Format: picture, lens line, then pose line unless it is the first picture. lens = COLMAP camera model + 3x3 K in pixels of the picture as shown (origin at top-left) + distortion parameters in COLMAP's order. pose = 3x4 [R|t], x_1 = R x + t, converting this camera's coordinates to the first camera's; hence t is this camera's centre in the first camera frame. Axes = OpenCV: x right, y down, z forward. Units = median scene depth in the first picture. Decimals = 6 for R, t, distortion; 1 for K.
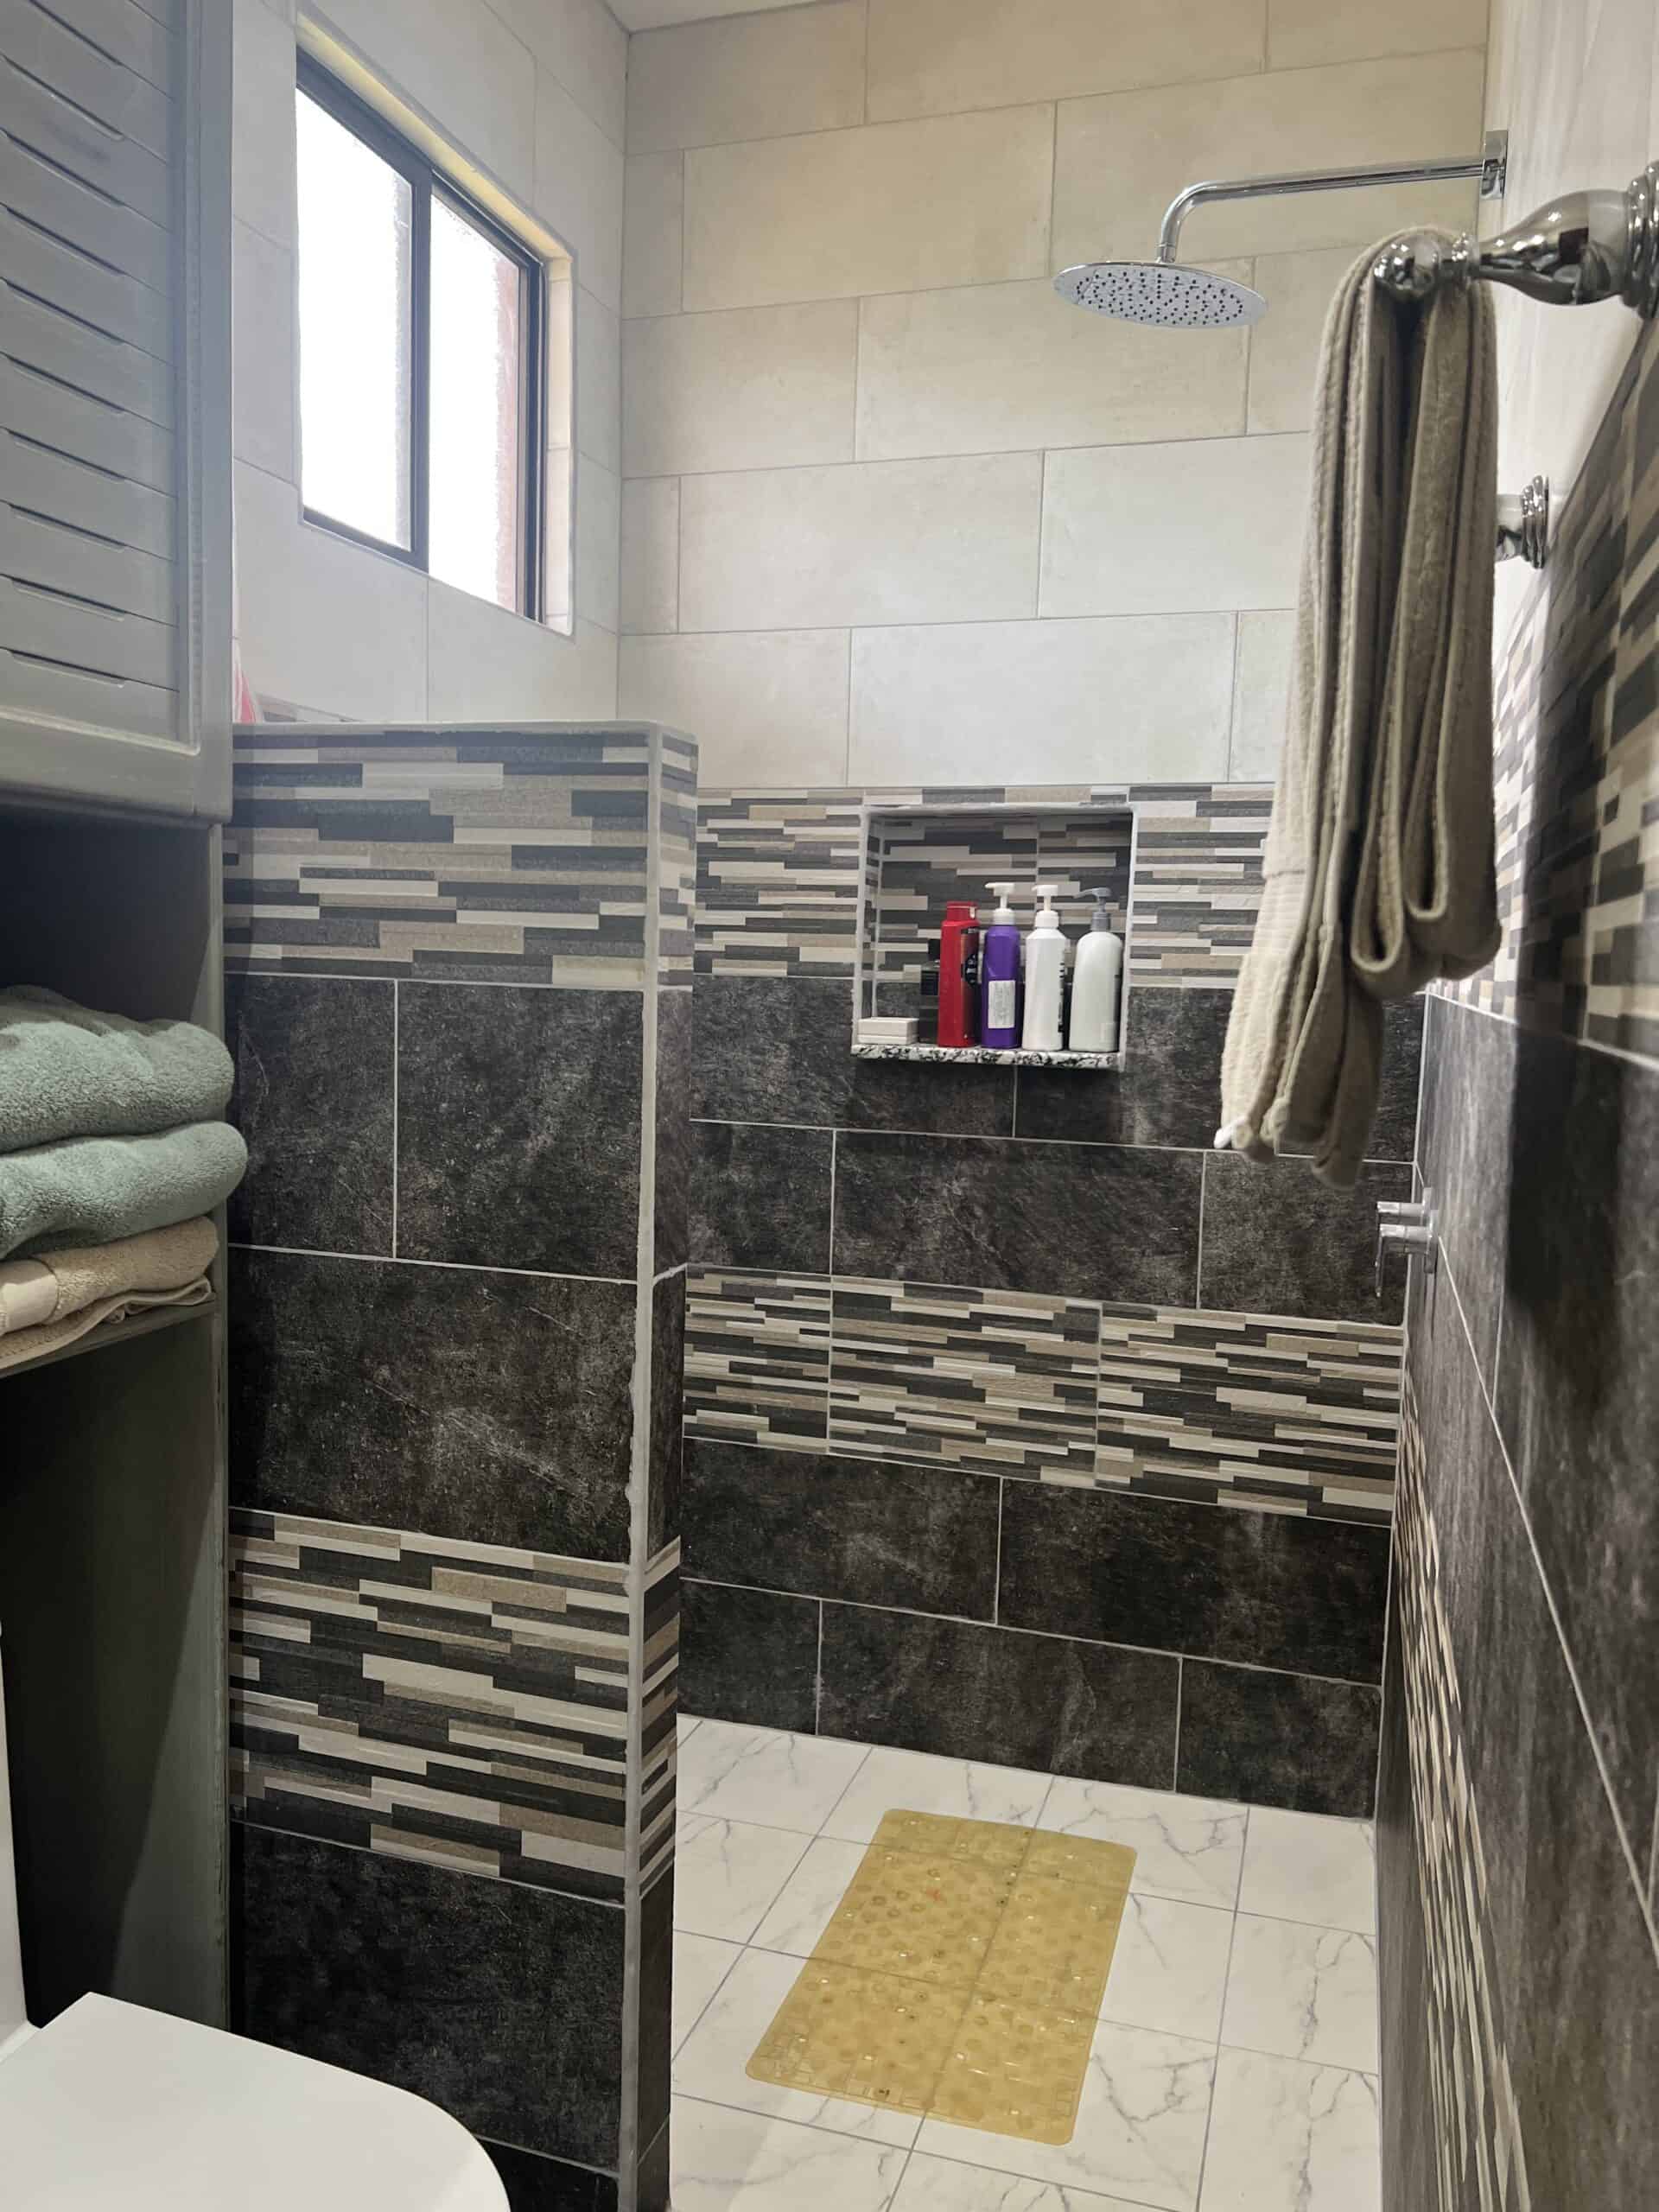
lens RADIAL K [[1643.7, 0, 789.7], [0, 1643.7, 1128.0], [0, 0, 1]] dist [0.037417, -0.030140]
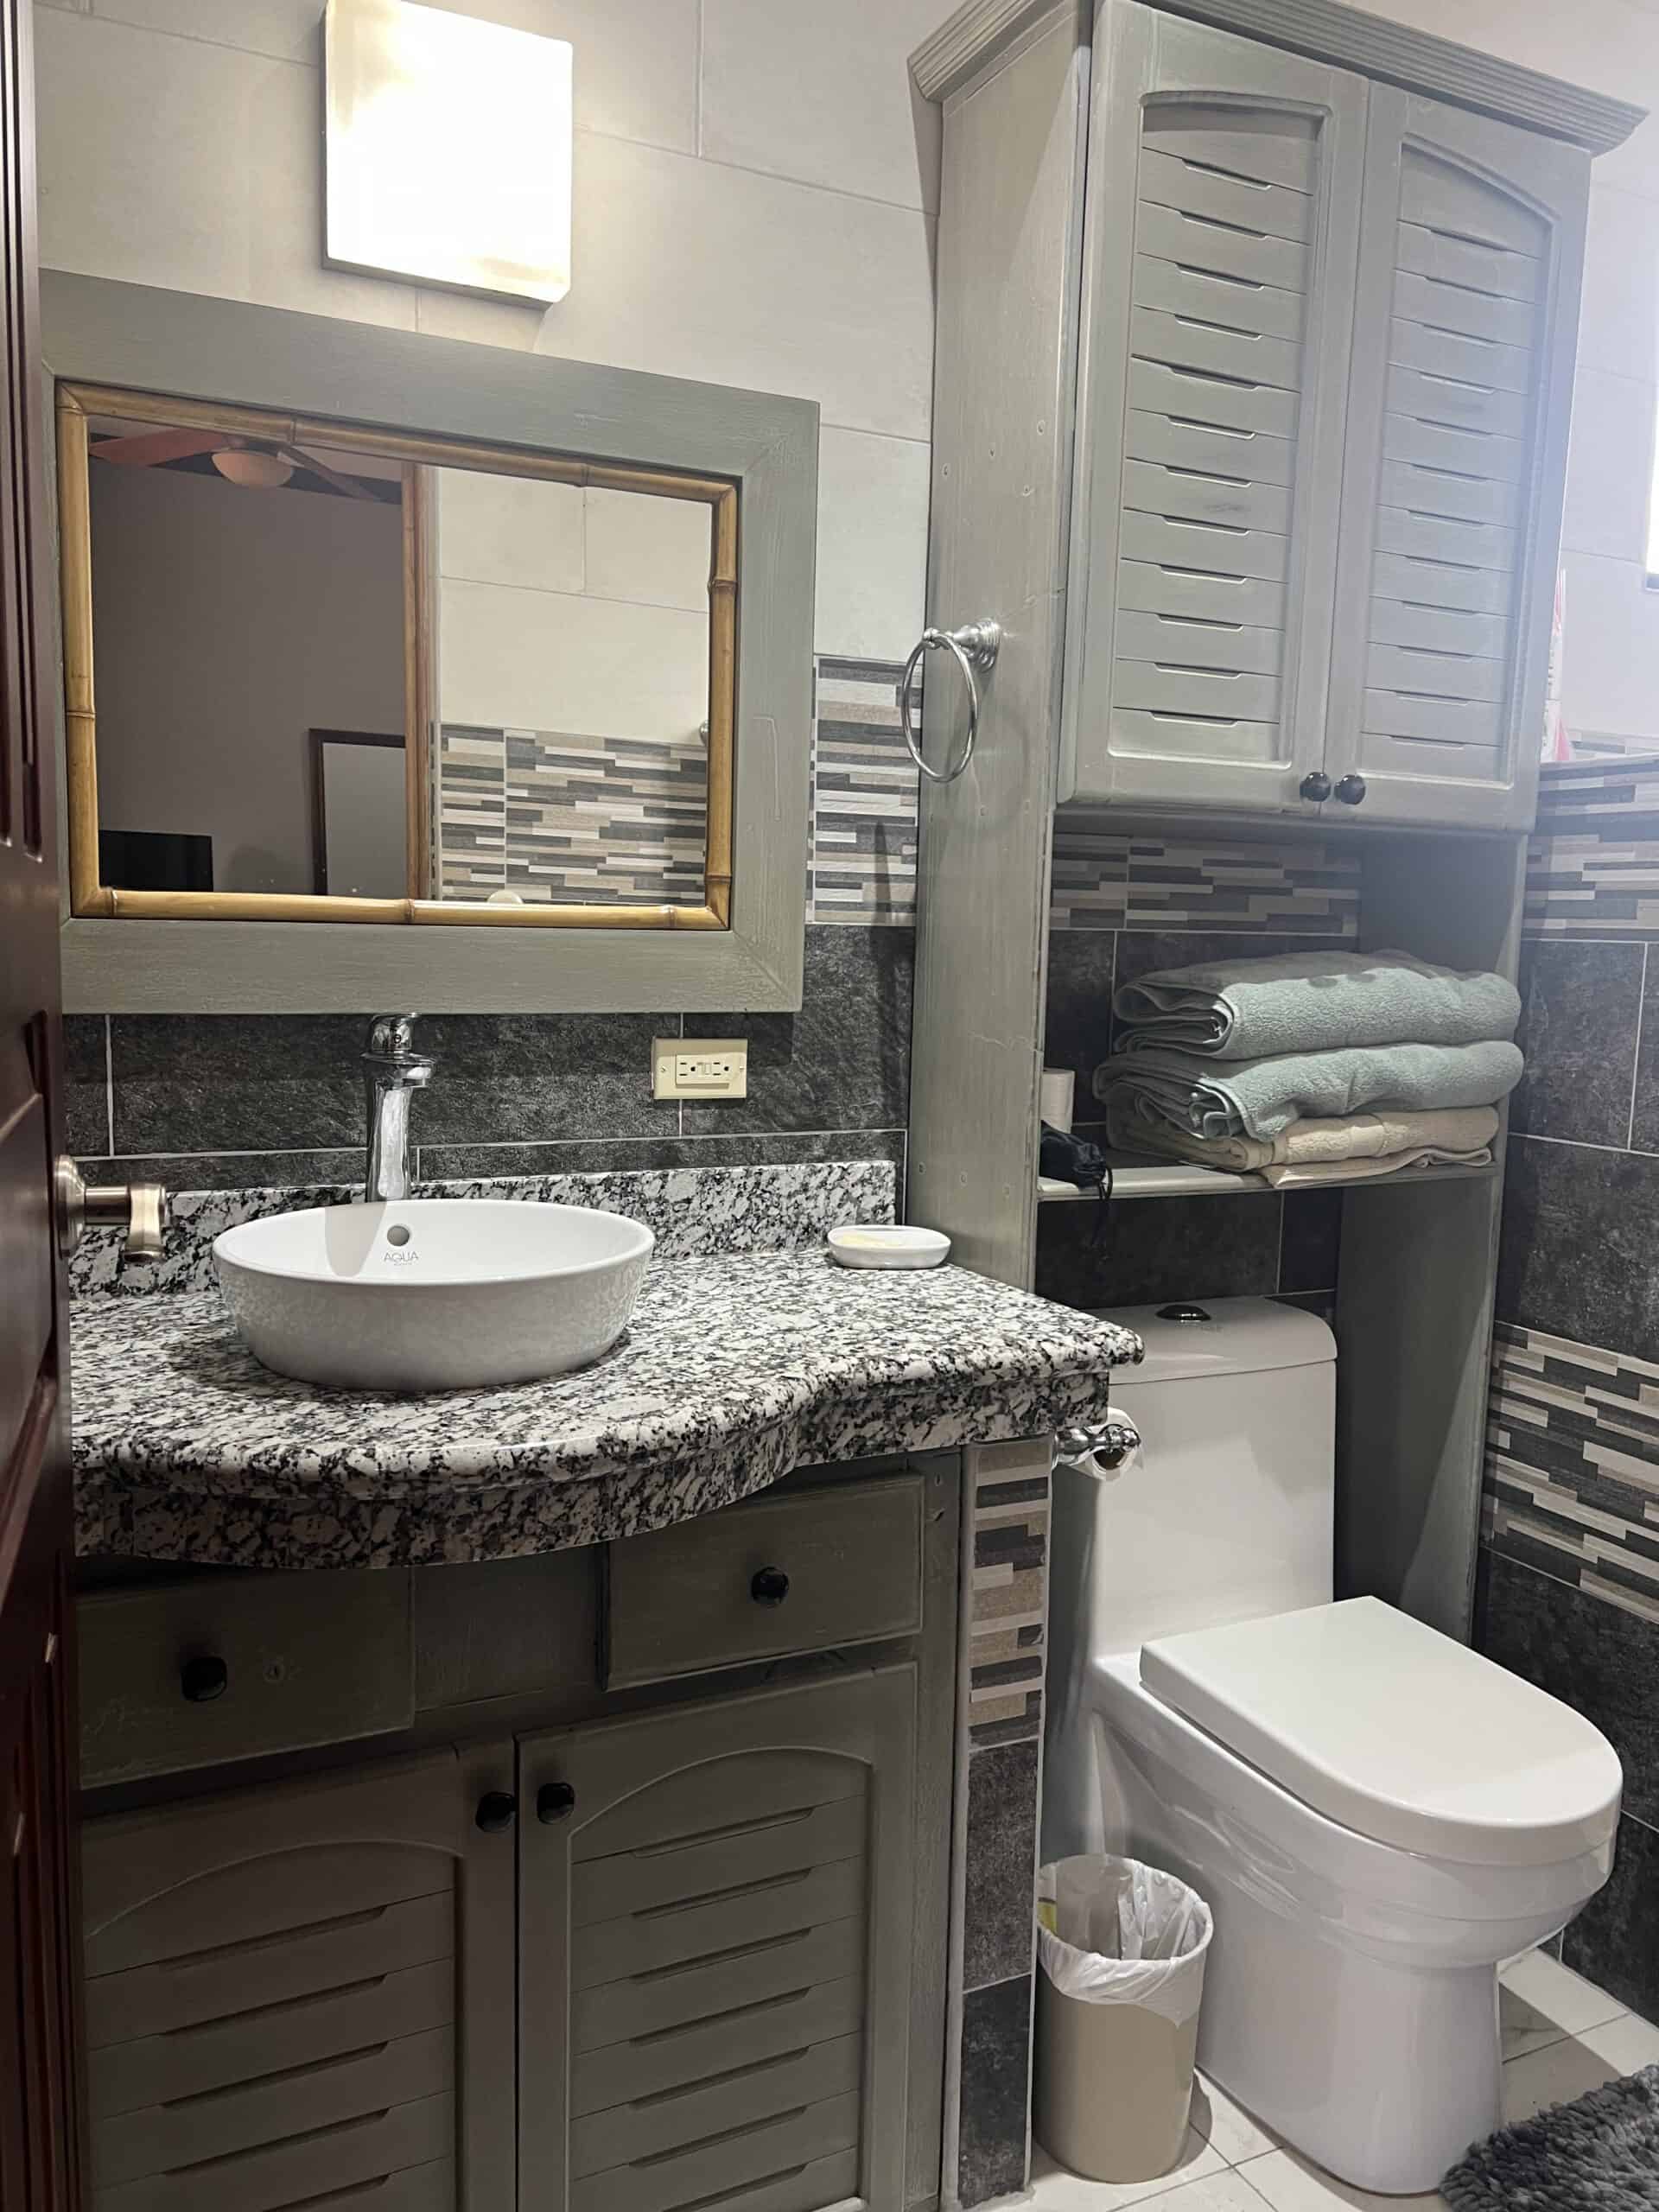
lens RADIAL K [[1643.7, 0, 836.8], [0, 1643.7, 1108.6], [0, 0, 1]] dist [0.037417, -0.030140]
pose [[0.706344, 0.069157, -0.704482, 0.253797], [-0.079083, 0.996695, 0.018550, 0.071573], [0.703437, 0.042609, 0.709479, -0.418146]]
